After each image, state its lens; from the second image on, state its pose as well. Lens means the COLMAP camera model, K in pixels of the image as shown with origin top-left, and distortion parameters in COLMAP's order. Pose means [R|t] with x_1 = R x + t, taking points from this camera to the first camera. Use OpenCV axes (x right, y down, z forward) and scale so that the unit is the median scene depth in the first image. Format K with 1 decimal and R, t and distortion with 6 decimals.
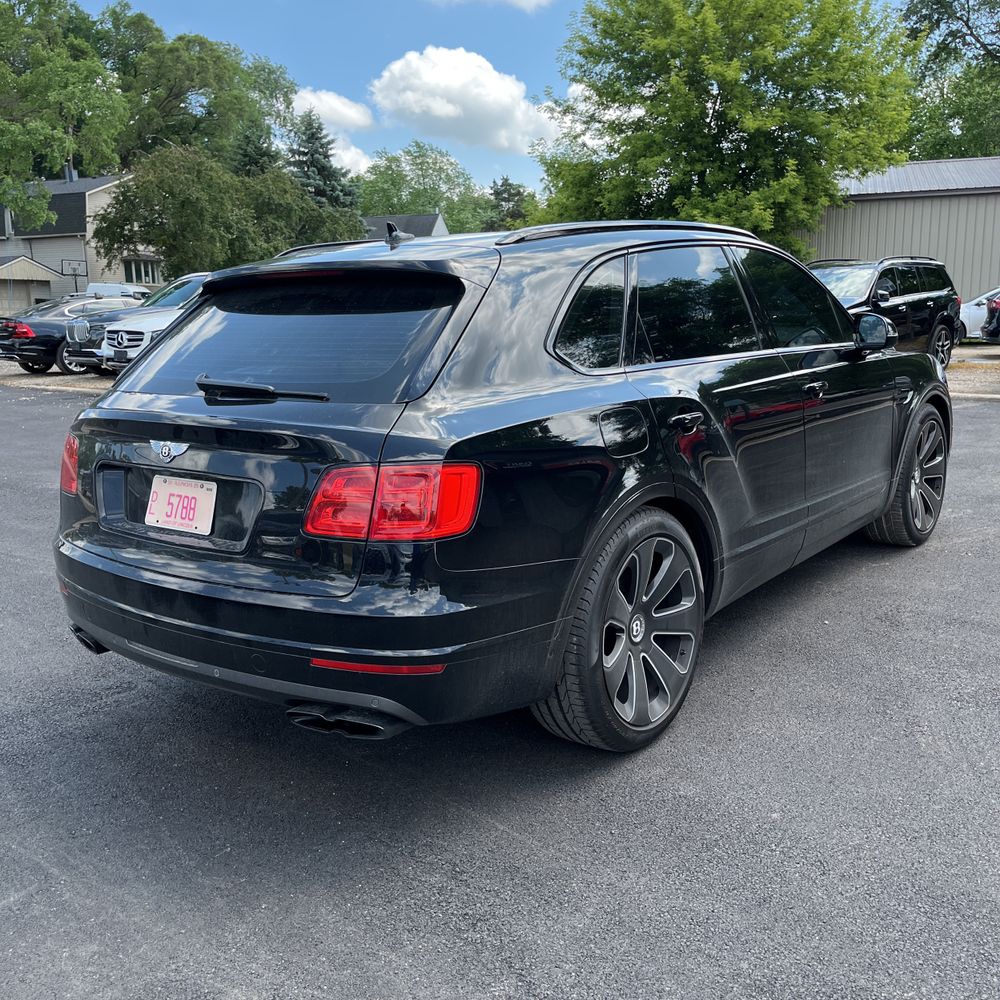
lens RADIAL K [[1005.3, 0, 505.9], [0, 1005.3, 499.3], [0, 0, 1]] dist [0.059792, -0.083945]
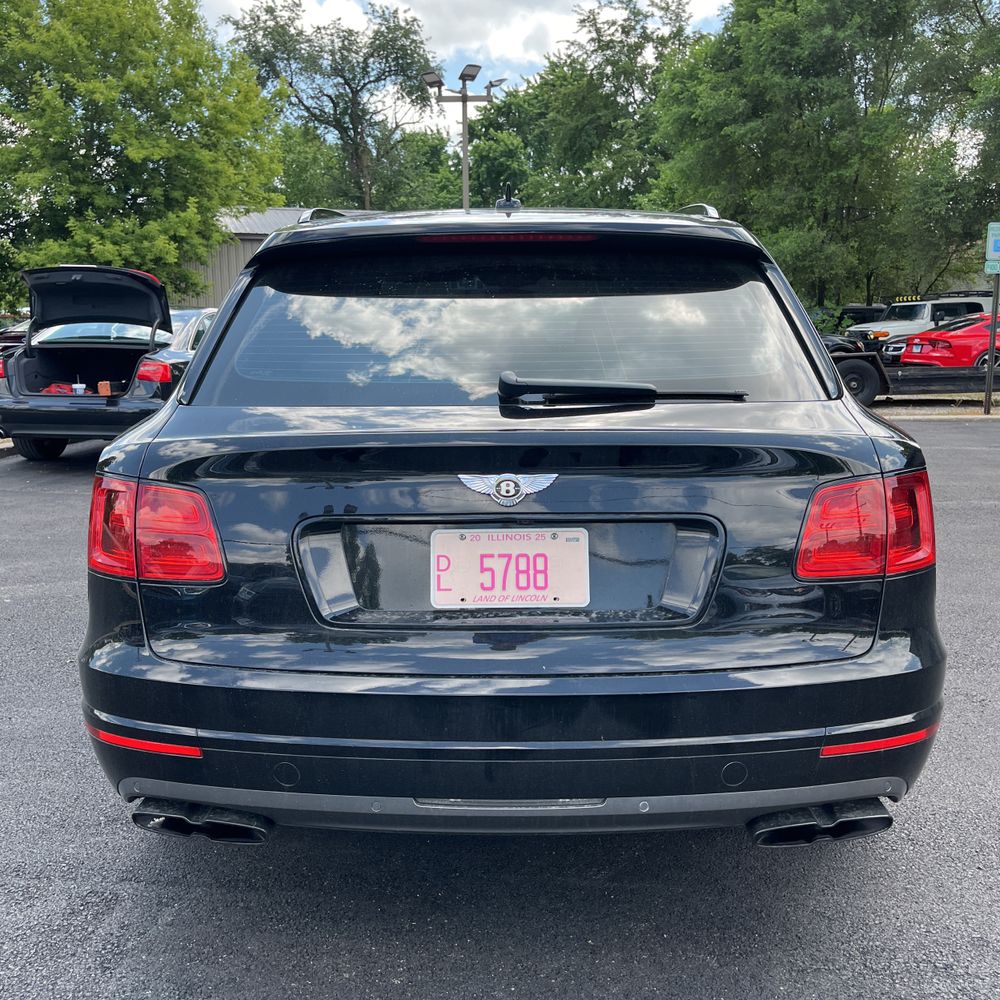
lens RADIAL K [[1005.3, 0, 505.9], [0, 1005.3, 499.3], [0, 0, 1]] dist [0.059792, -0.083945]
pose [[0.808290, -0.081876, 0.583064, -0.689669], [0.103878, 0.994581, -0.004341, -0.036483], [-0.579549, 0.064076, 0.812414, 0.457290]]
